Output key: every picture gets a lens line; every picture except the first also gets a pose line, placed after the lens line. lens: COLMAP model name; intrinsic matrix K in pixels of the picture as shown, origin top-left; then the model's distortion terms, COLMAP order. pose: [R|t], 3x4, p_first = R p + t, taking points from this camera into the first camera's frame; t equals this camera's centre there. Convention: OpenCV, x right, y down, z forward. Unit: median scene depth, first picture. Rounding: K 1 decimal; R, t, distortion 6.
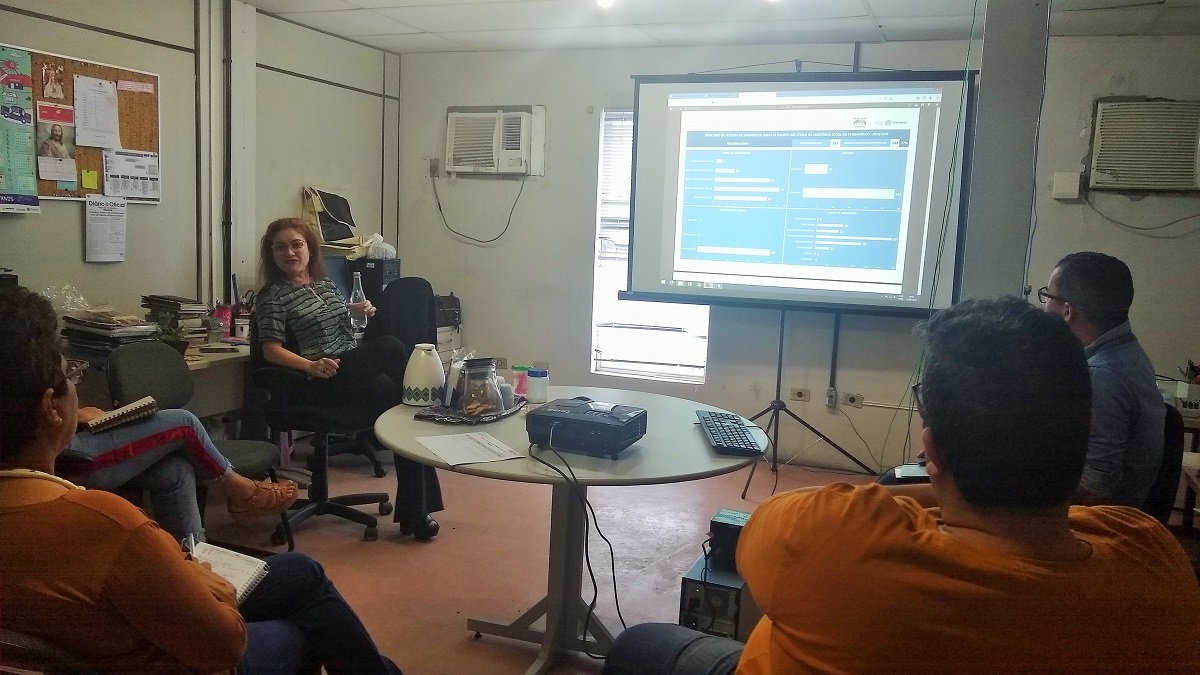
lens RADIAL K [[948.0, 0, 578.0], [0, 948.0, 341.4], [0, 0, 1]] dist [0.004513, -0.023364]
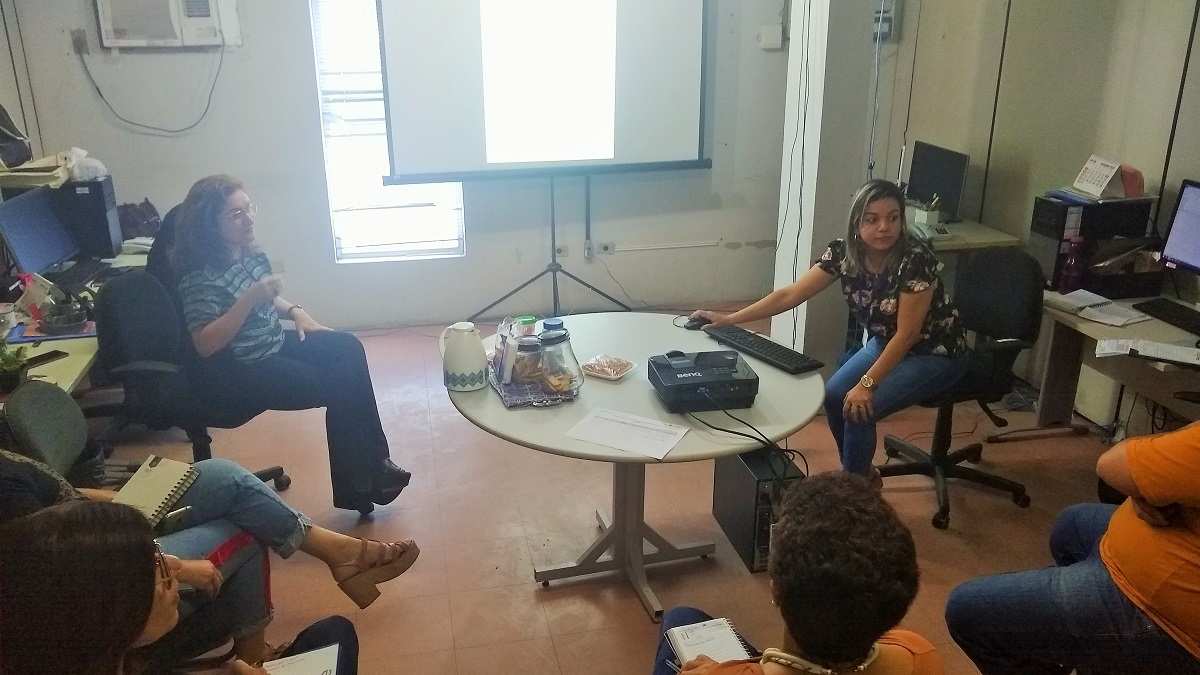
lens RADIAL K [[948.0, 0, 610.0], [0, 948.0, 358.2], [0, 0, 1]] dist [0.004513, -0.023364]
pose [[0.829219, -0.238971, 0.505261, -0.360662], [0.112124, 0.956735, 0.268487, -0.137290], [-0.547562, -0.165983, 0.820138, 0.110787]]
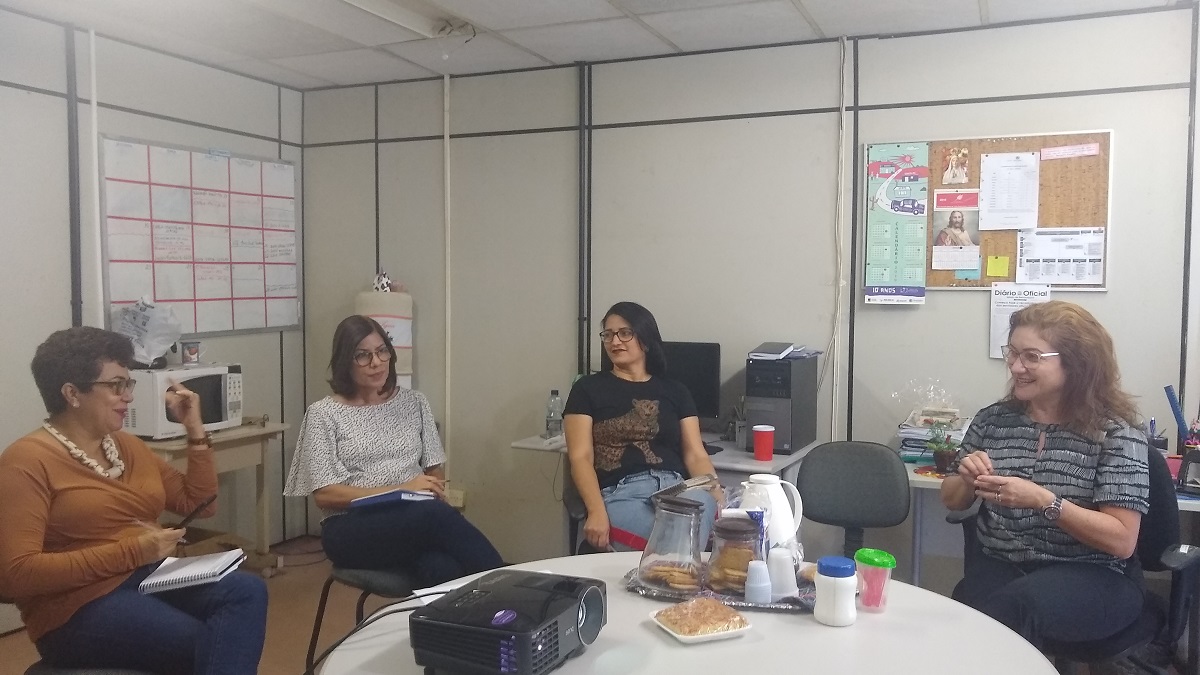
lens RADIAL K [[948.0, 0, 597.6], [0, 948.0, 341.4], [0, 0, 1]] dist [0.004513, -0.023364]
pose [[-0.014534, 0.020302, -0.999688, 0.362087], [-0.129846, 0.991290, 0.022020, -0.067185], [0.991428, 0.130125, -0.011772, 0.606964]]
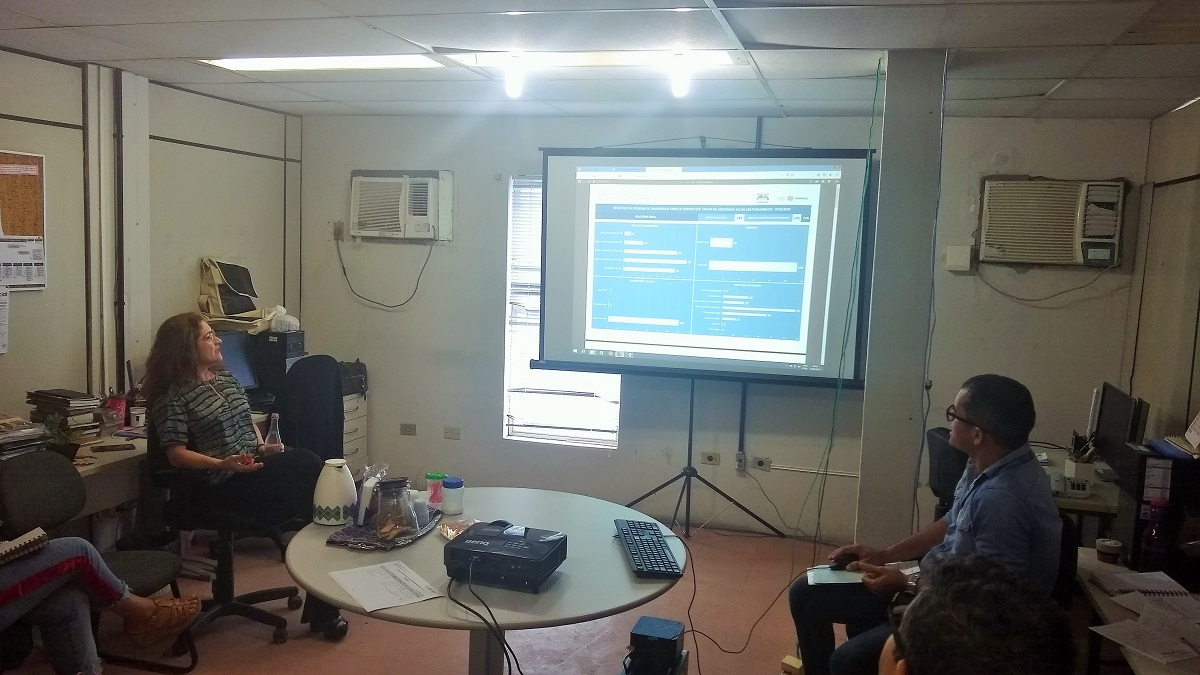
lens RADIAL K [[948.0, 0, 581.2], [0, 948.0, 347.7], [0, 0, 1]] dist [0.004513, -0.023364]
pose [[0.994732, -0.016203, 0.101224, -0.005391], [0.017706, 0.999746, -0.013973, -0.065712], [-0.100972, 0.015691, 0.994766, 0.004217]]
